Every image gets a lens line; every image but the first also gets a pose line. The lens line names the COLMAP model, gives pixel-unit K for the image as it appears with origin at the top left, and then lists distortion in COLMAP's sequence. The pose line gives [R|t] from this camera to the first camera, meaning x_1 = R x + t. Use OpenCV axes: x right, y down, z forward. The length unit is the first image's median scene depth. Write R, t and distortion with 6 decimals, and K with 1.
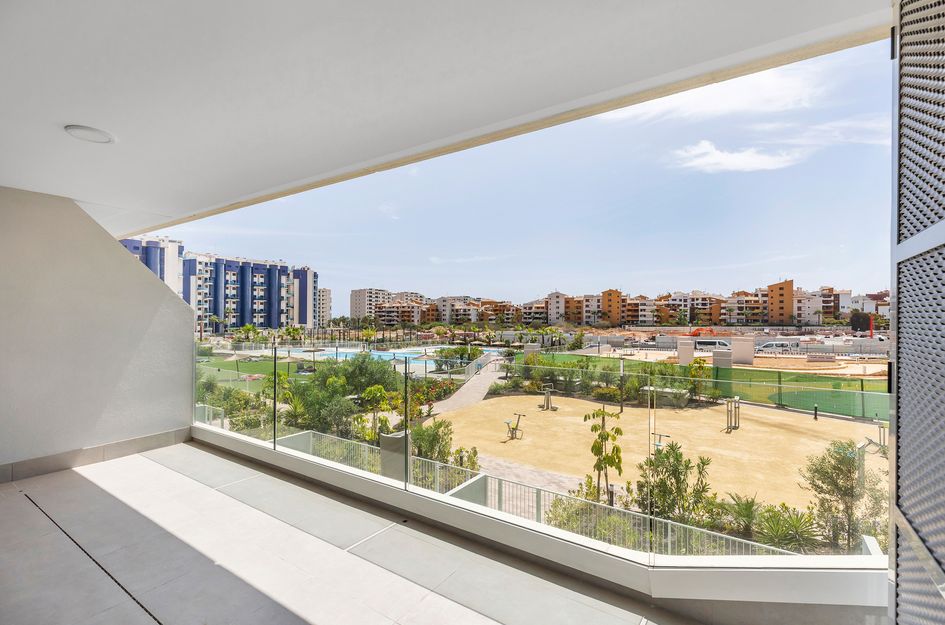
lens RADIAL K [[426.6, 0, 472.9], [0, 426.6, 315.5], [0, 0, 1]] dist [0.007410, 0.000009]
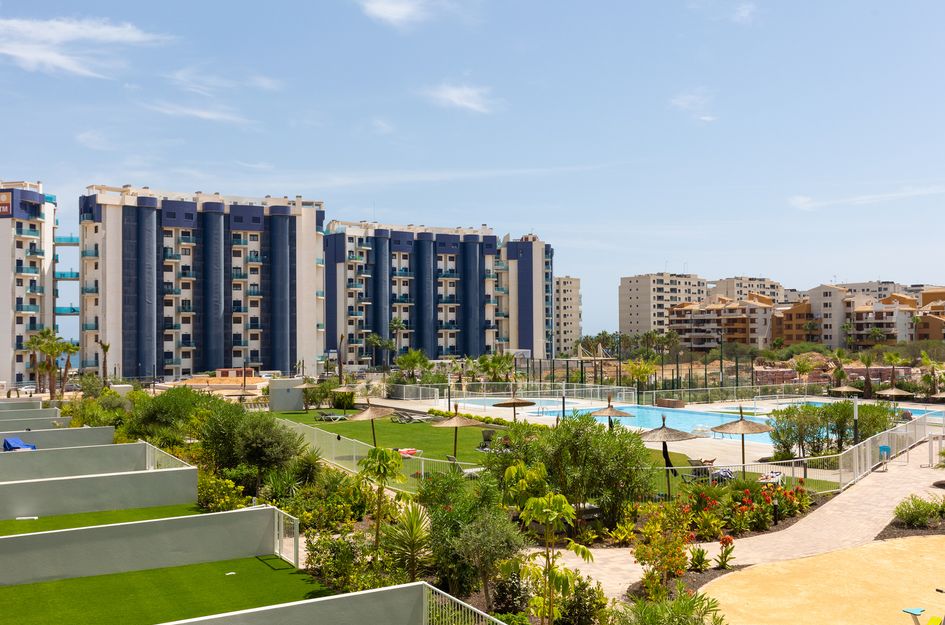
lens RADIAL K [[905.6, 0, 472.5], [0, 905.6, 312.5], [0, 0, 1]] dist [0.005427, 0.004731]
pose [[0.901908, -0.021688, -0.431383, 0.007844], [0.013547, 0.999668, -0.021936, -0.000106], [0.431716, 0.013940, 0.901902, 0.010193]]
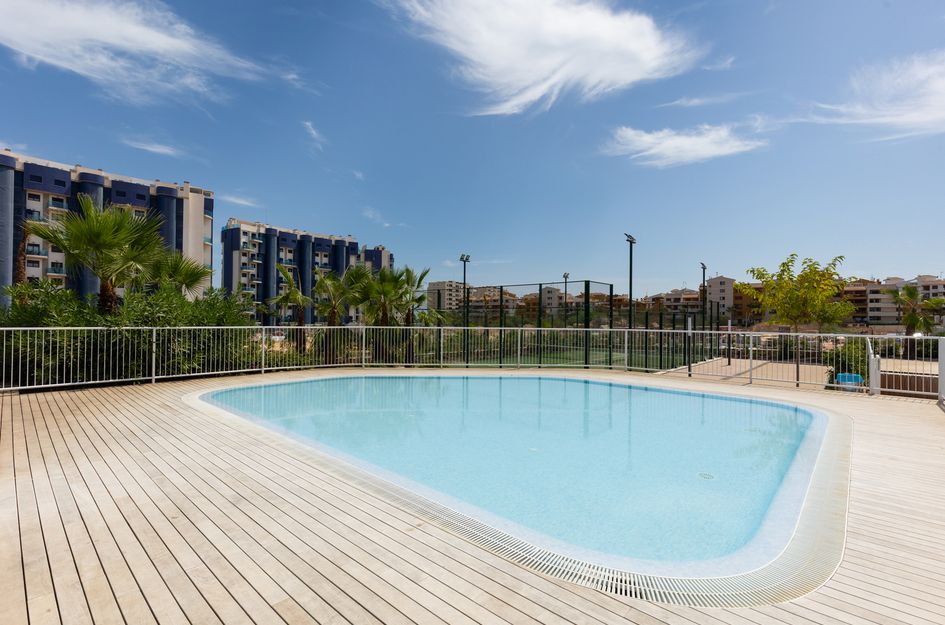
lens RADIAL K [[426.6, 0, 472.9], [0, 426.6, 315.5], [0, 0, 1]] dist [0.007410, 0.000009]
pose [[0.989132, 0.003832, -0.146977, -0.128728], [-0.004863, 0.999966, -0.006652, 0.020152], [0.146947, 0.007294, 0.989118, 0.302531]]
